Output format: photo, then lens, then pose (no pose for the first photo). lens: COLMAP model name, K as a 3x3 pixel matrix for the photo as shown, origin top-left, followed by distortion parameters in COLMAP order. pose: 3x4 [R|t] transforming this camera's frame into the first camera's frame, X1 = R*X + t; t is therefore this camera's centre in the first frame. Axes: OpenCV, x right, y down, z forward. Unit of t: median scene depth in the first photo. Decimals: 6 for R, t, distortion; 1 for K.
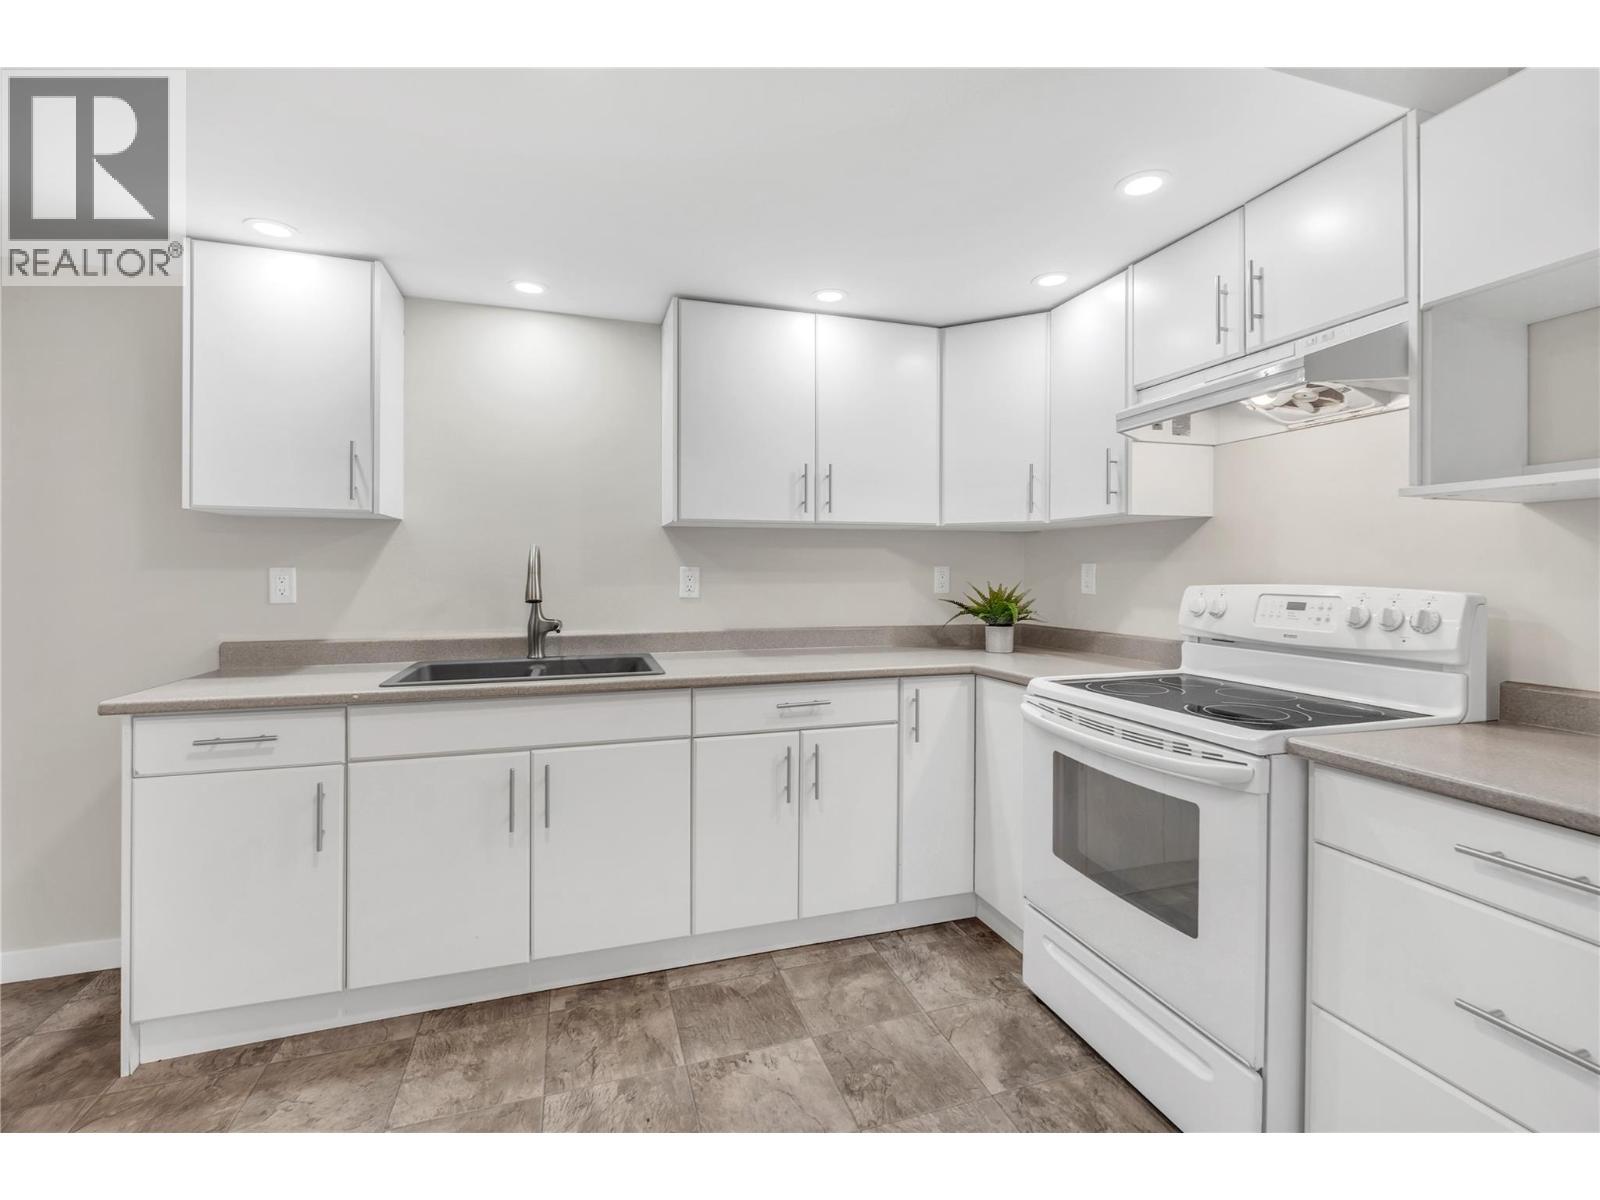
lens RADIAL K [[717.0, 0, 806.7], [0, 717.0, 575.8], [0, 0, 1]] dist [-0.002857, 0.000131]
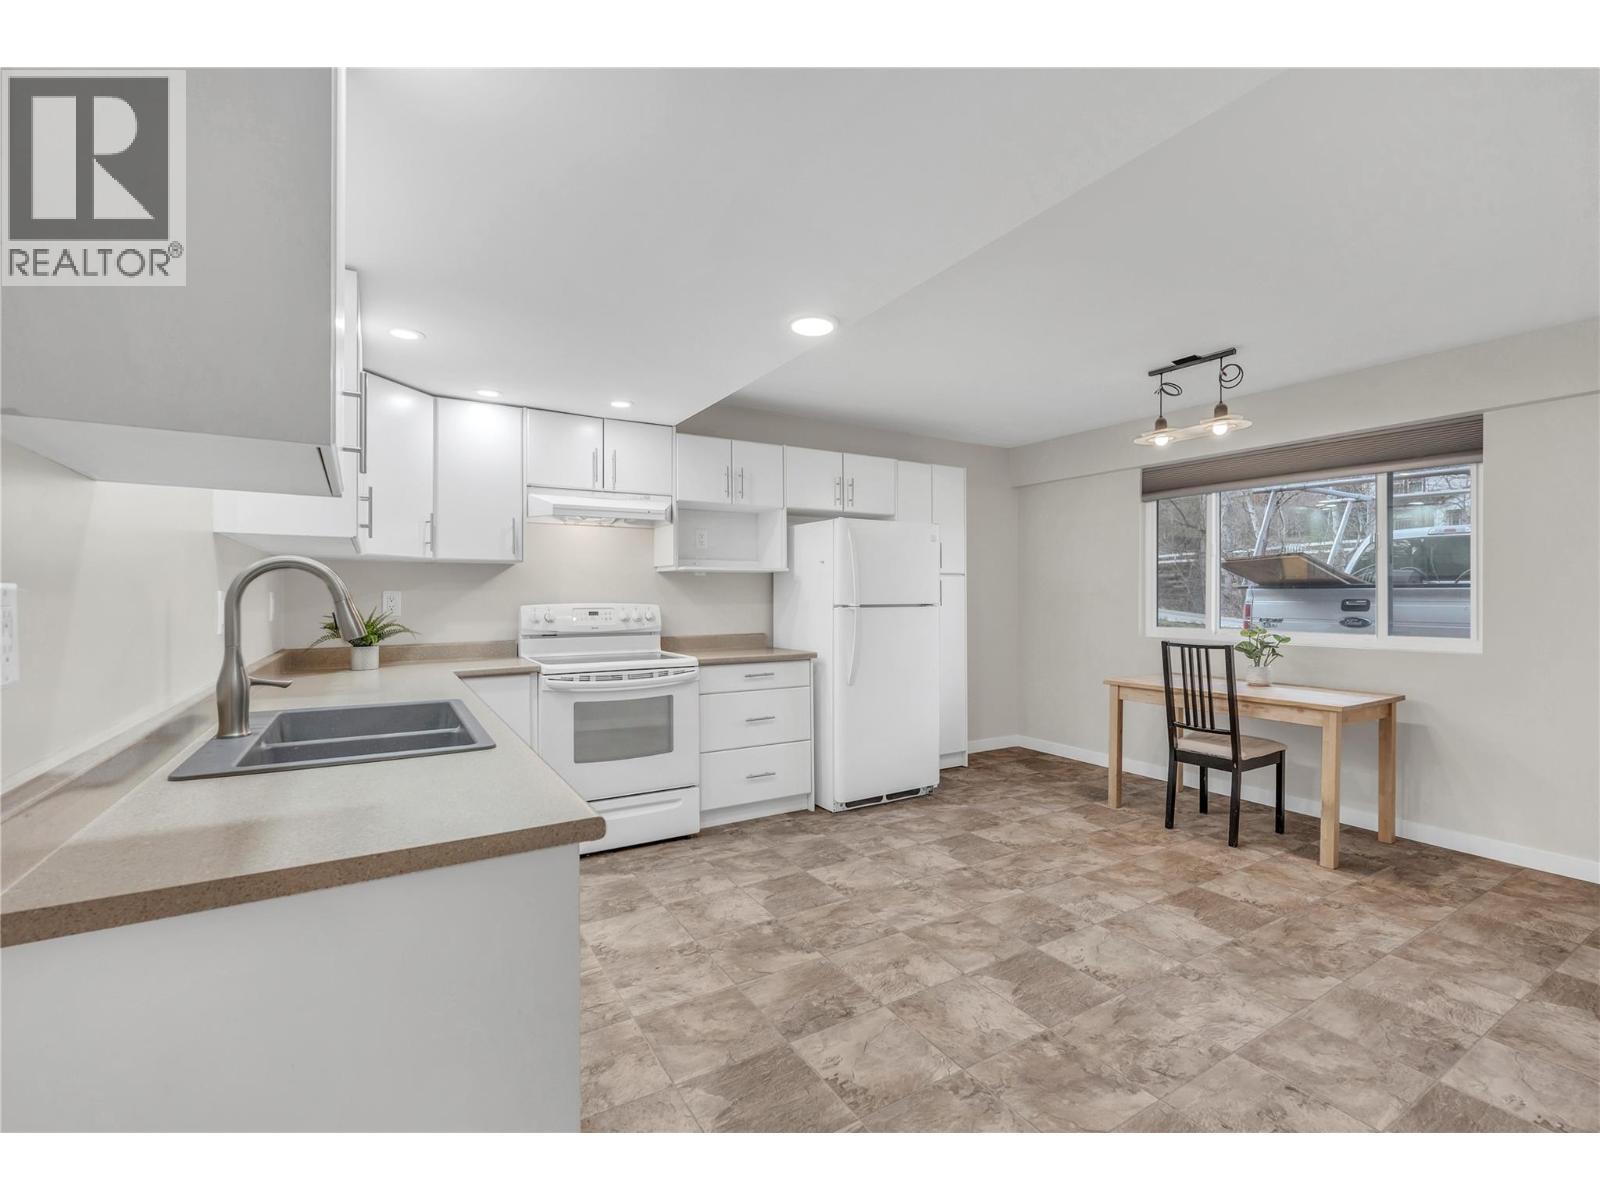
lens RADIAL K [[708.4, 0, 805.5], [0, 708.4, 599.4], [0, 0, 1]] dist [0.000167, 0.000641]
pose [[-0.234763, -0.003268, 0.972047, -1.280345], [0.007873, 0.999955, 0.005264, -0.003810], [-0.972021, 0.008889, -0.234726, 0.778107]]
